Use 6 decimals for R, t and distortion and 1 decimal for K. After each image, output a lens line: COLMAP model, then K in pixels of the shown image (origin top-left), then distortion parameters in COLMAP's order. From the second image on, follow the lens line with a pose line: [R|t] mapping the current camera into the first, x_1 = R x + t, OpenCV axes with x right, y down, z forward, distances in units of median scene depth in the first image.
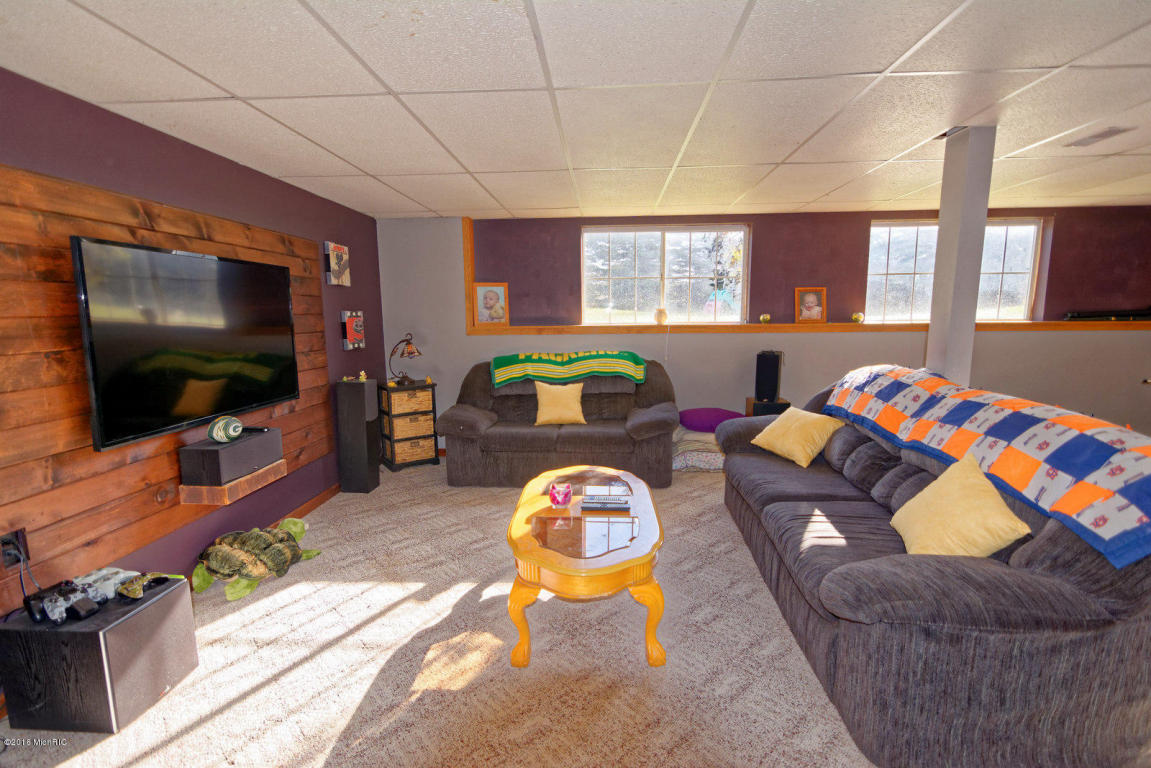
lens RADIAL K [[559.2, 0, 575.5], [0, 559.2, 395.9], [0, 0, 1]] dist [-0.020270, 0.016690]
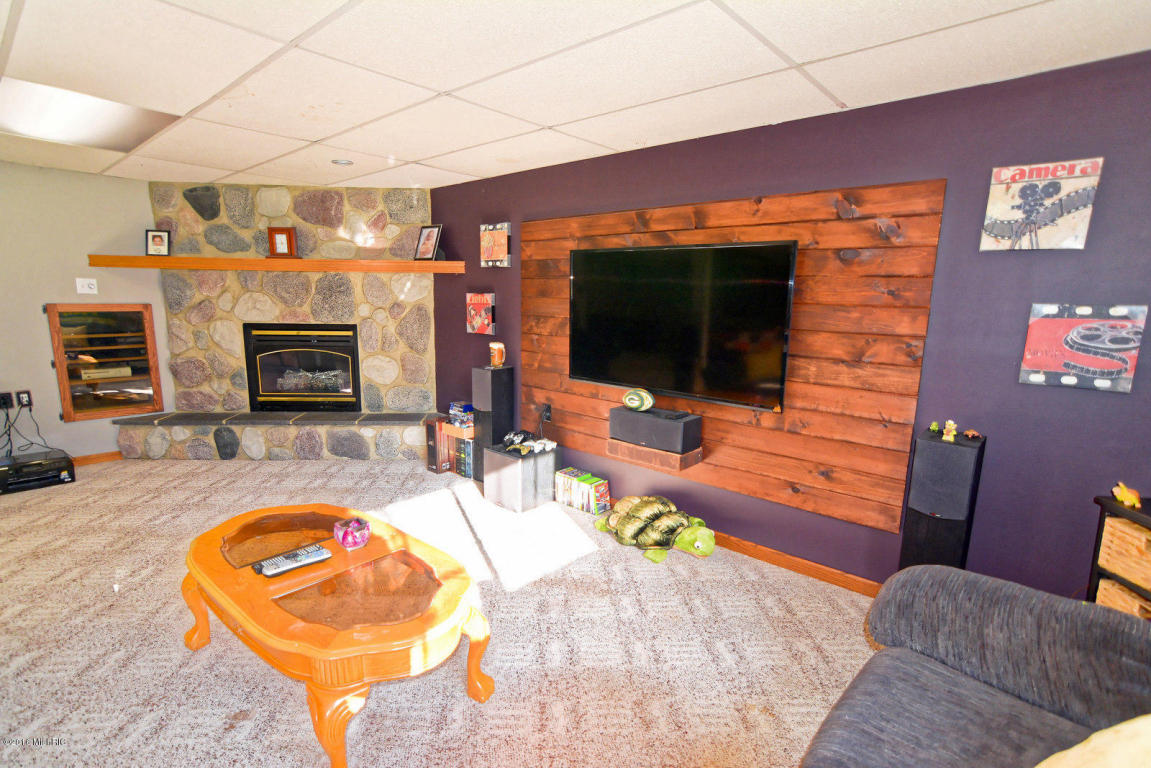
lens RADIAL K [[559.2, 0, 575.5], [0, 559.2, 395.9], [0, 0, 1]] dist [-0.020270, 0.016690]
pose [[-0.619761, 0.140749, -0.772066, 0.287106], [-0.126265, 0.953086, 0.275106, -0.210107], [0.774567, 0.267985, -0.572914, 1.315775]]
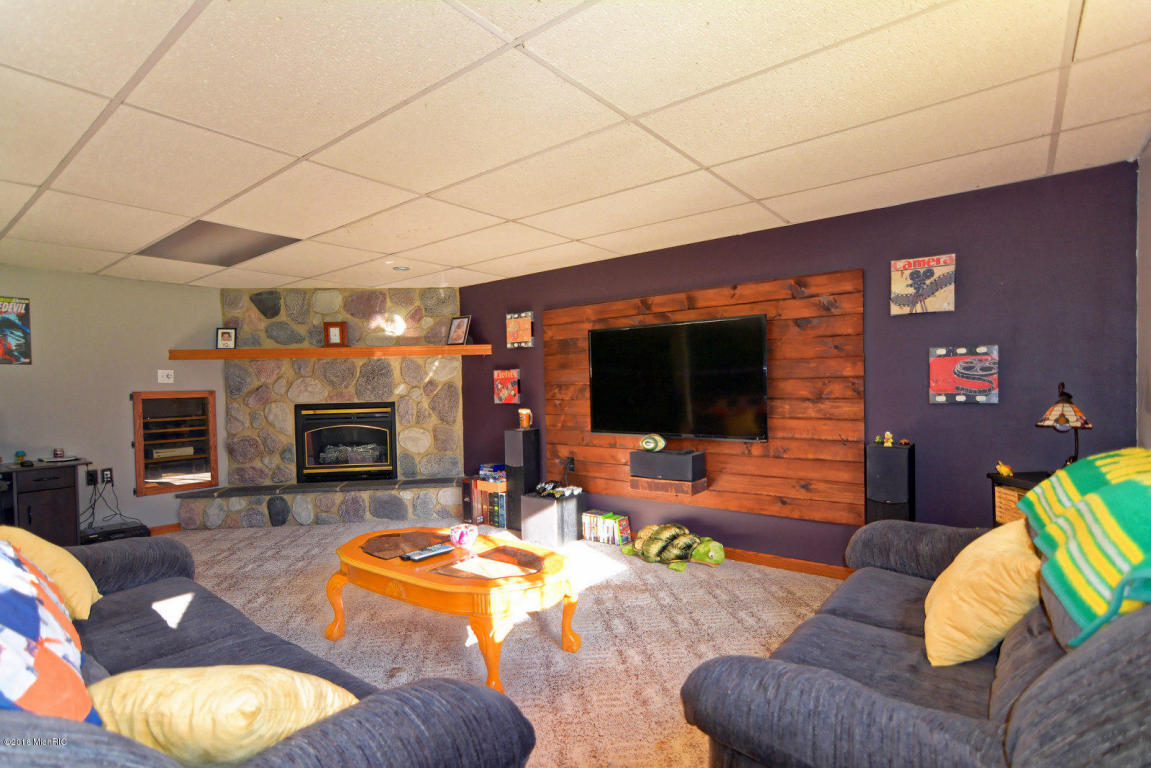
lens RADIAL K [[564.2, 0, 575.3], [0, 564.2, 395.8], [0, 0, 1]] dist [-0.013324, 0.000727]
pose [[-0.570842, 0.039004, -0.820133, 0.569628], [-0.092396, 0.989475, 0.111368, -0.172695], [0.815844, 0.139351, -0.561230, 1.382792]]
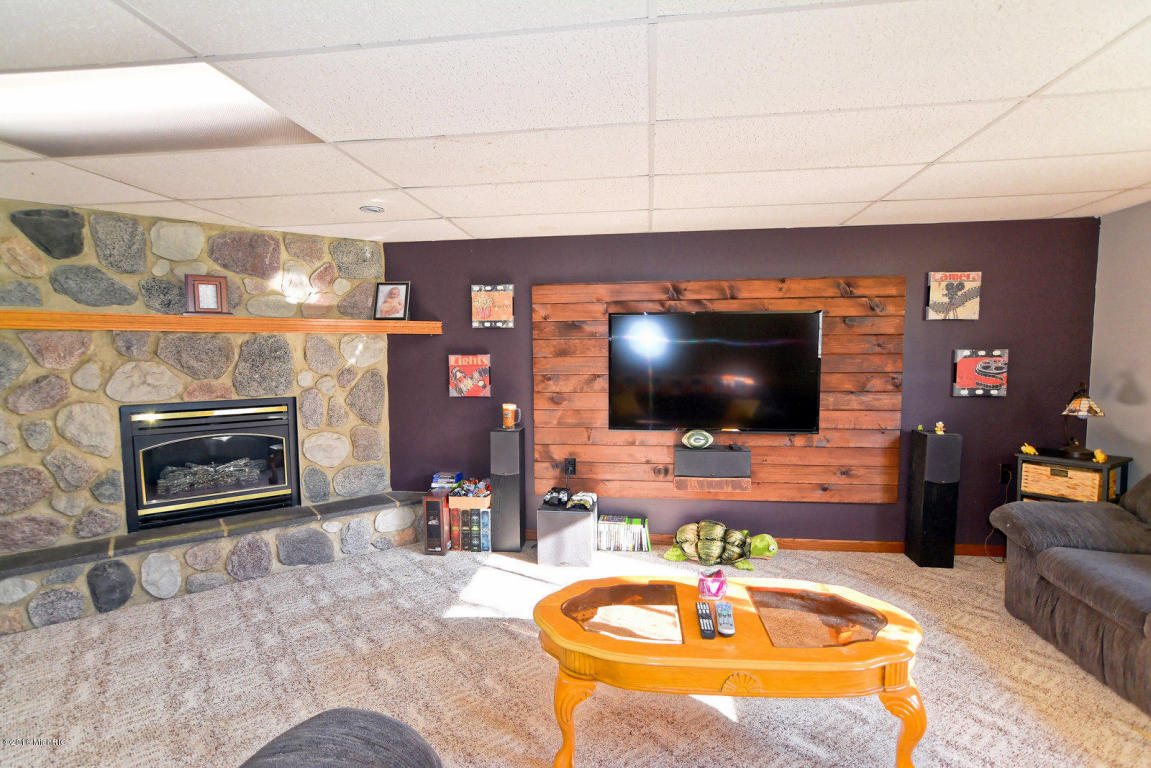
lens RADIAL K [[559.2, 0, 575.5], [0, 559.2, 395.9], [0, 0, 1]] dist [-0.020270, 0.016690]
pose [[-0.067704, 0.086863, -0.993917, 0.616171], [-0.137251, 0.985921, 0.095513, -0.112158], [0.988220, 0.142883, -0.054829, 0.646591]]
